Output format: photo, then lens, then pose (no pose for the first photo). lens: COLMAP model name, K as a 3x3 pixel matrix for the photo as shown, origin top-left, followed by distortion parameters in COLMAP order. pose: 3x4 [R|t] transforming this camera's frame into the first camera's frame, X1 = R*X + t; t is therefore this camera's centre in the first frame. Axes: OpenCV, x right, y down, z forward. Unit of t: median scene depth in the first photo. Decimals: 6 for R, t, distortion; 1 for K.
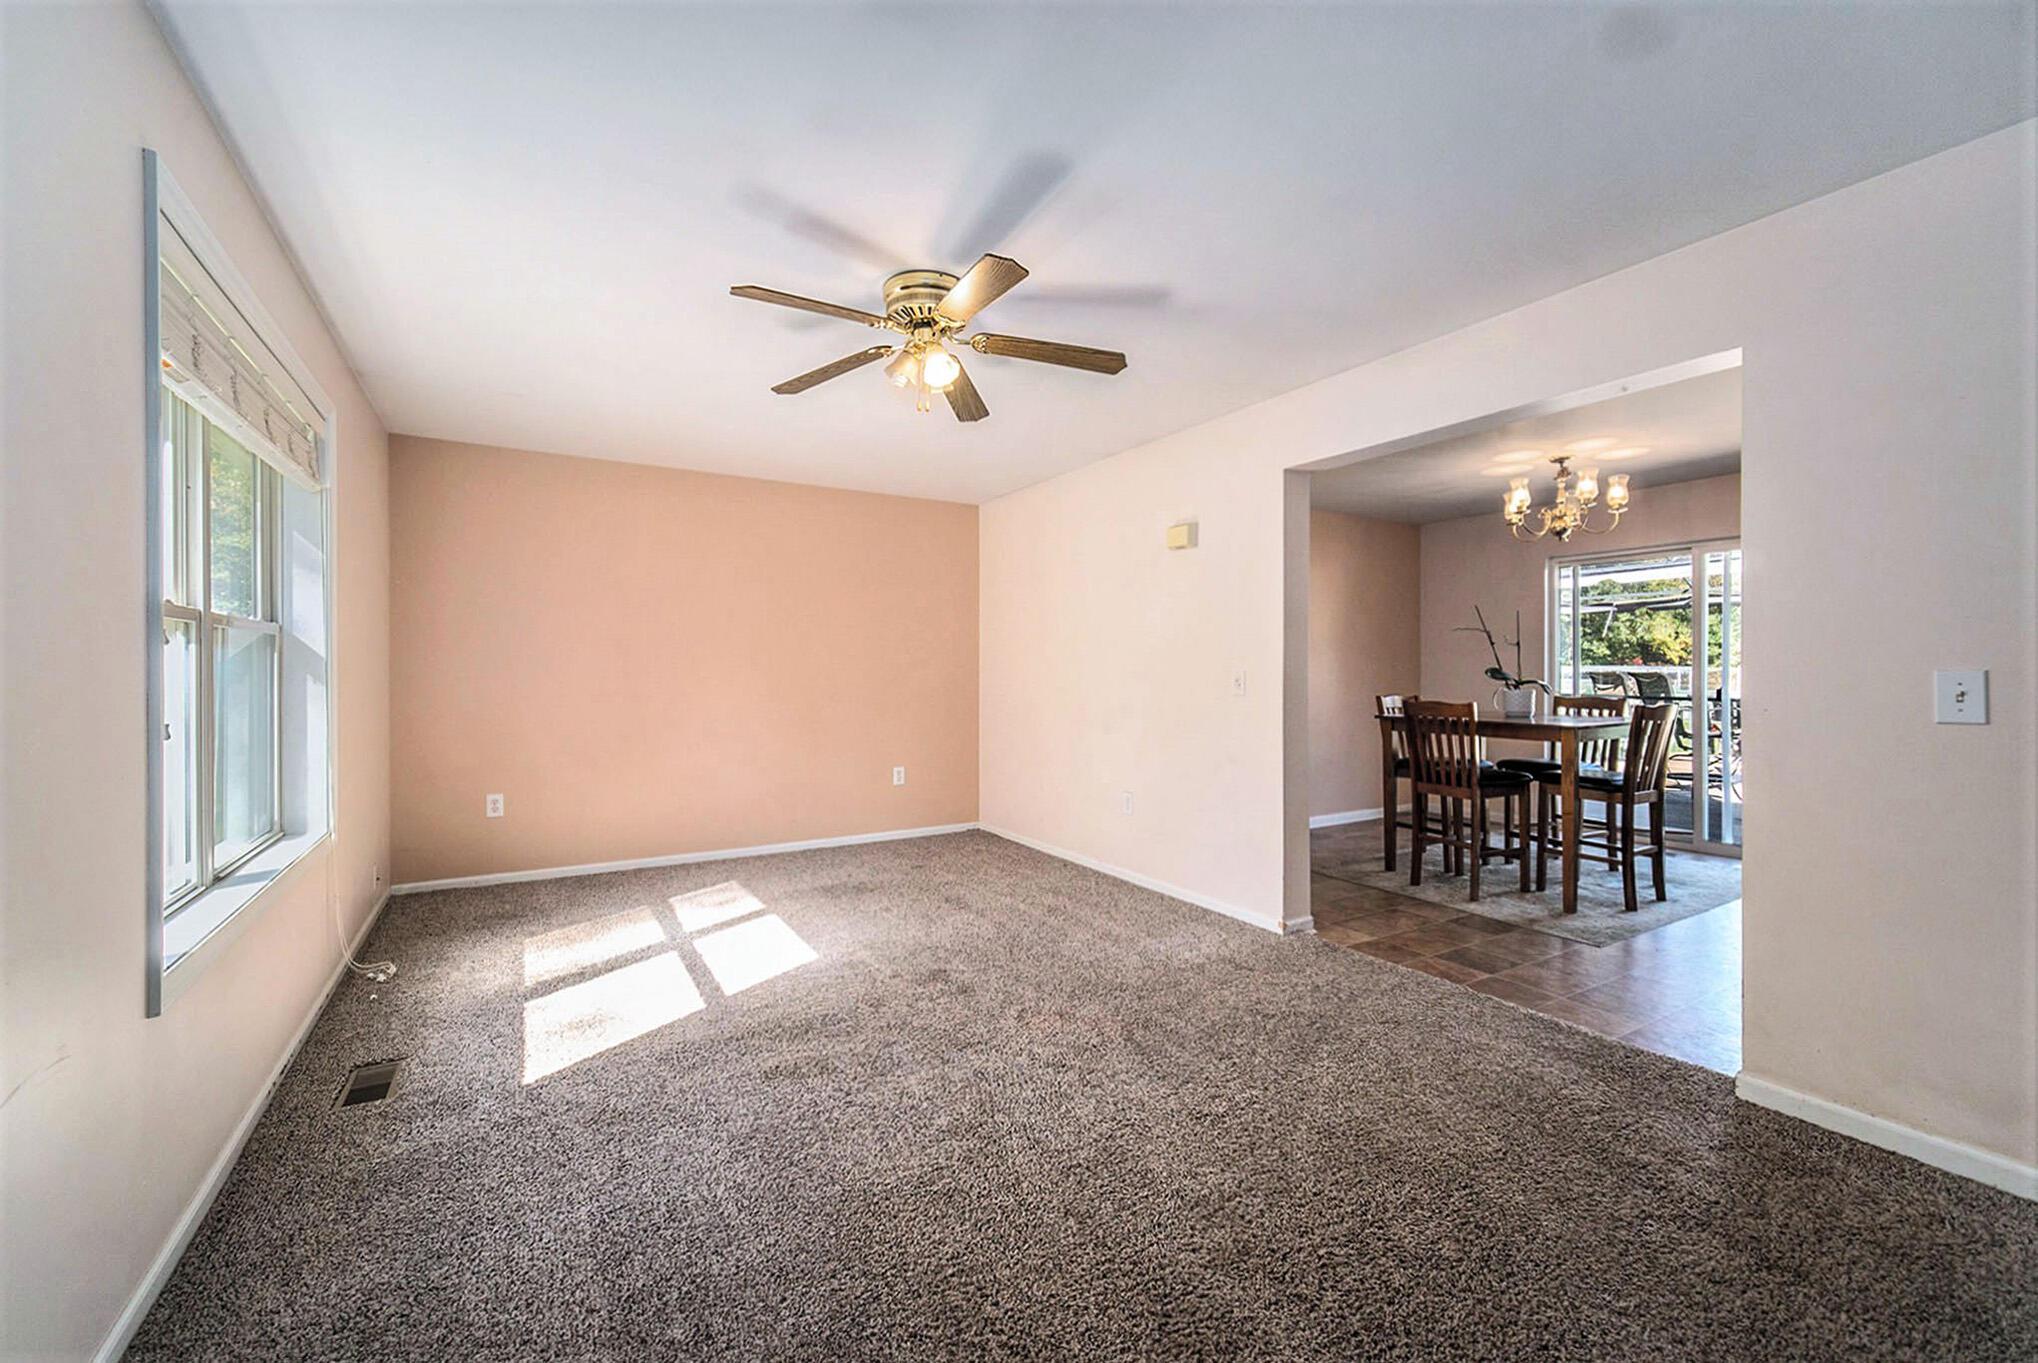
lens RADIAL K [[819.6, 0, 1020.7], [0, 819.6, 669.9], [0, 0, 1]] dist [0.022940, -0.000087]
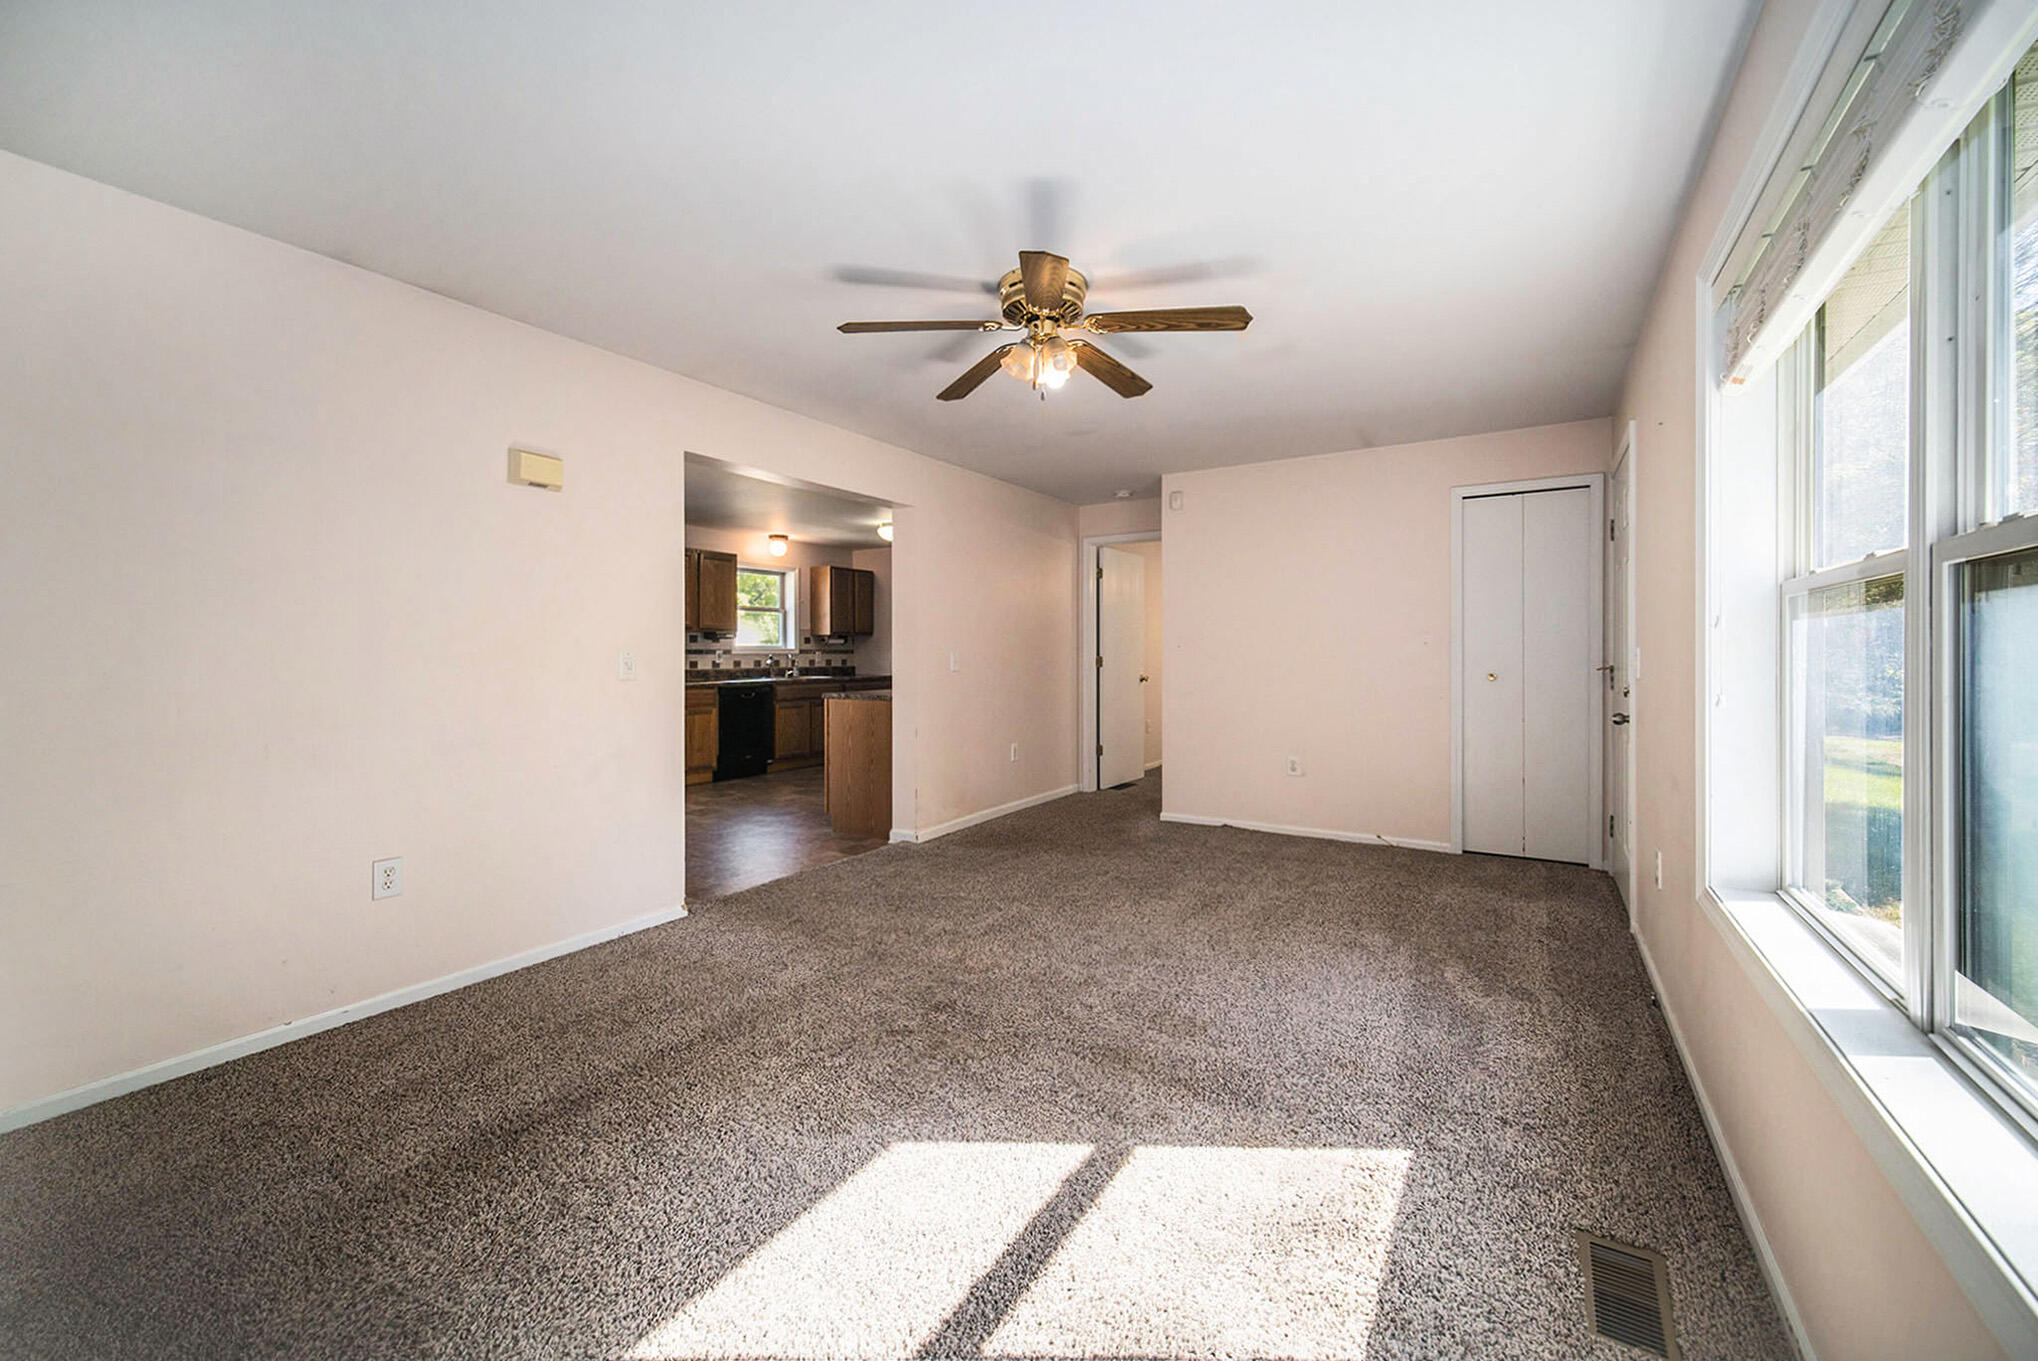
lens RADIAL K [[819.6, 0, 1020.7], [0, 819.6, 668.9], [0, 0, 1]] dist [0.022940, -0.000087]
pose [[-0.454409, -0.016839, 0.890634, -0.926607], [0.003705, 0.999777, 0.020793, 0.010445], [-0.890786, 0.012748, -0.454245, 1.391180]]
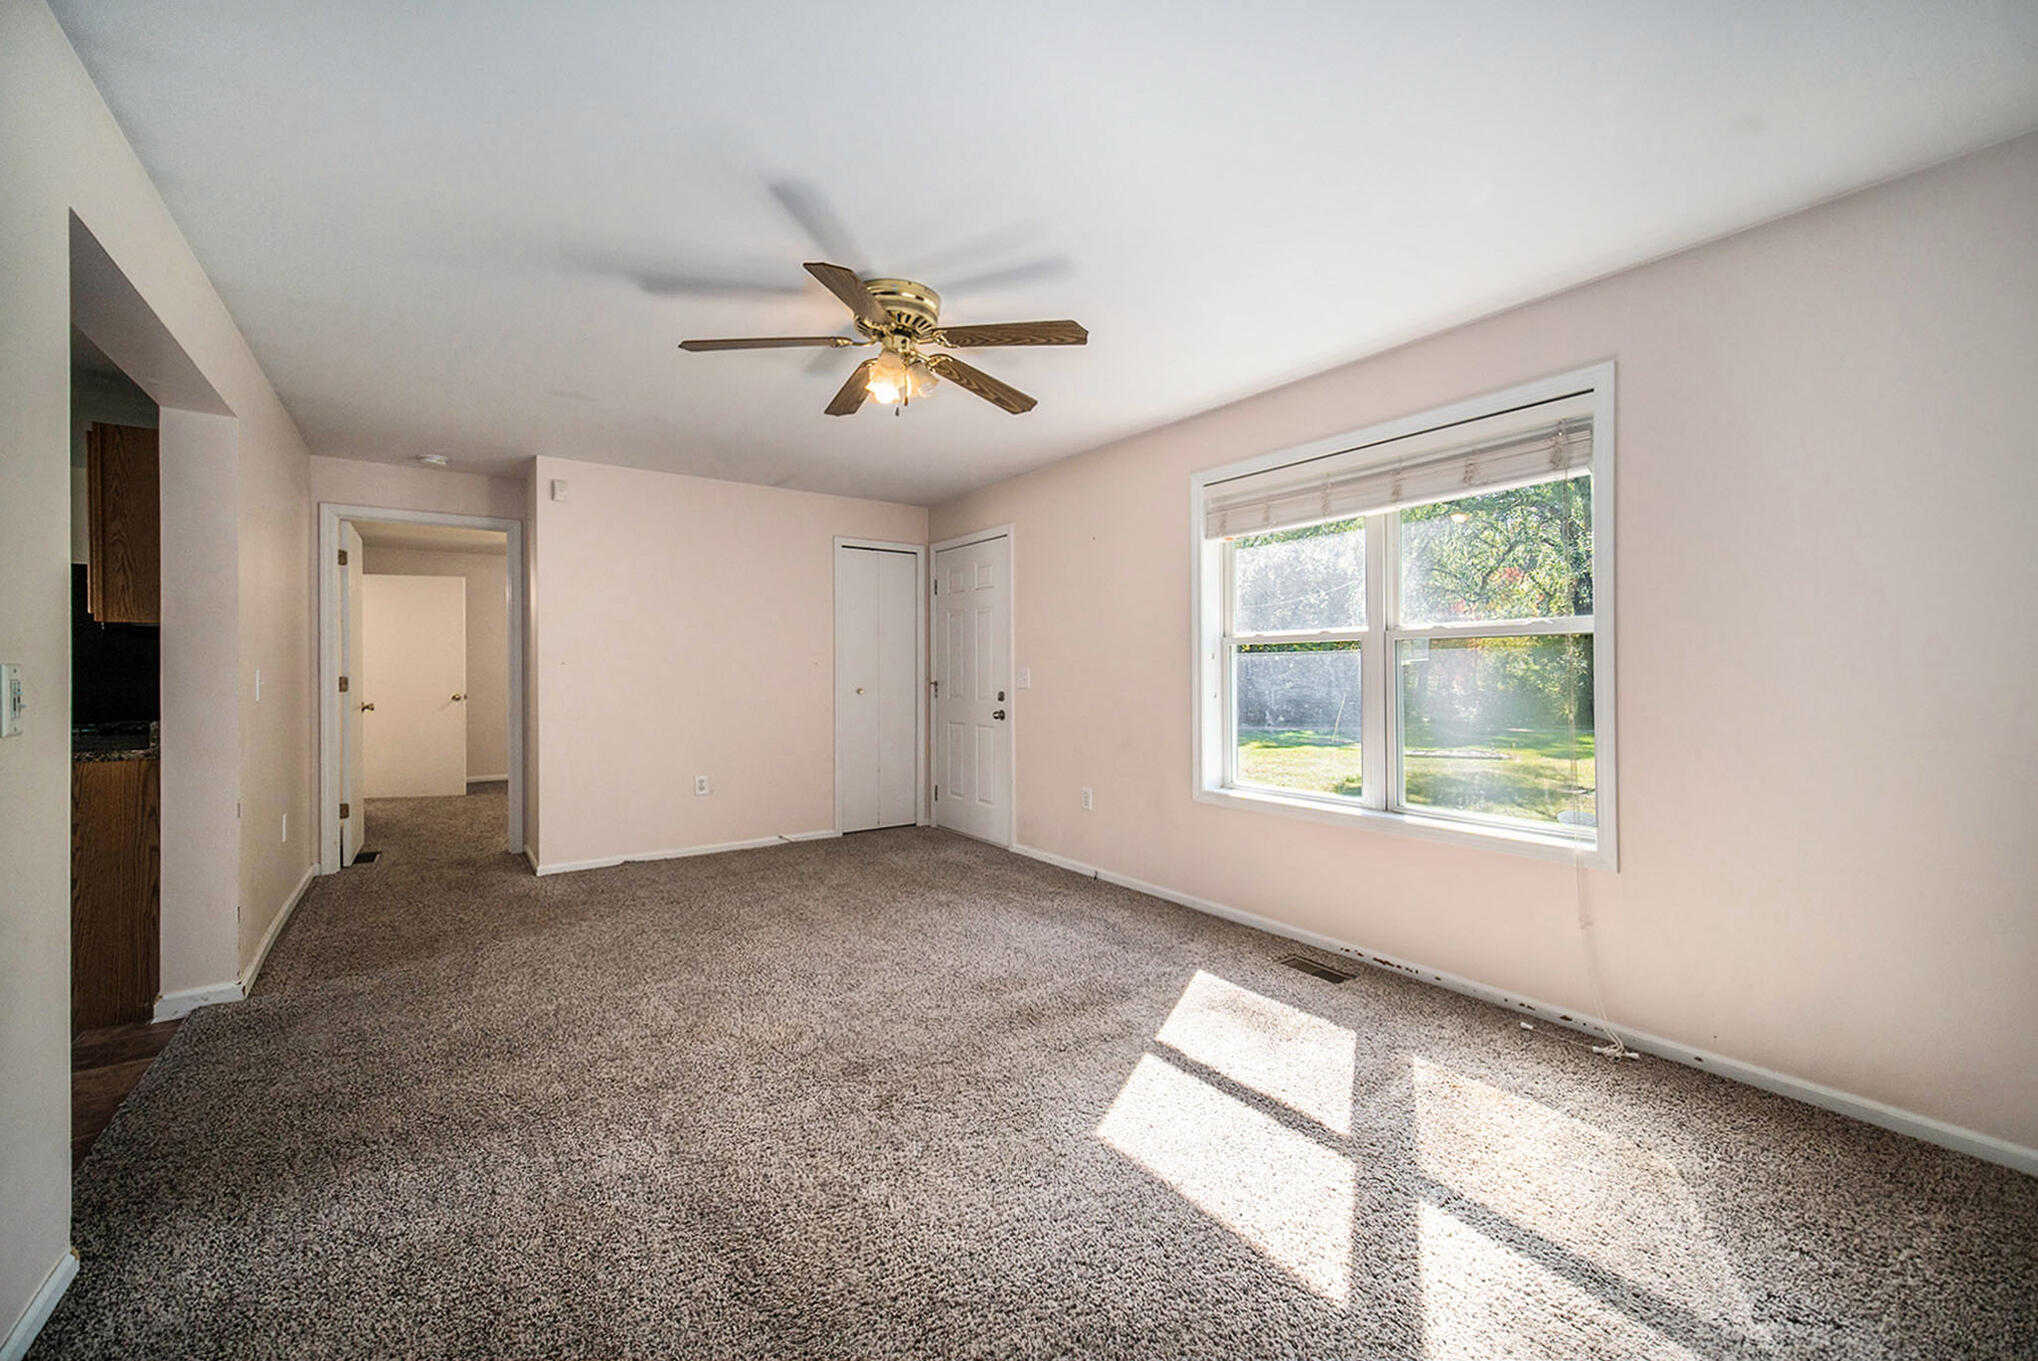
lens RADIAL K [[819.6, 0, 1020.7], [0, 819.6, 668.9], [0, 0, 1]] dist [0.022940, -0.000087]
pose [[-0.997001, 0.000218, -0.077389, -0.168830], [0.000346, 0.999999, -0.001634, 0.011801], [0.077389, -0.001656, -0.997000, 1.885031]]
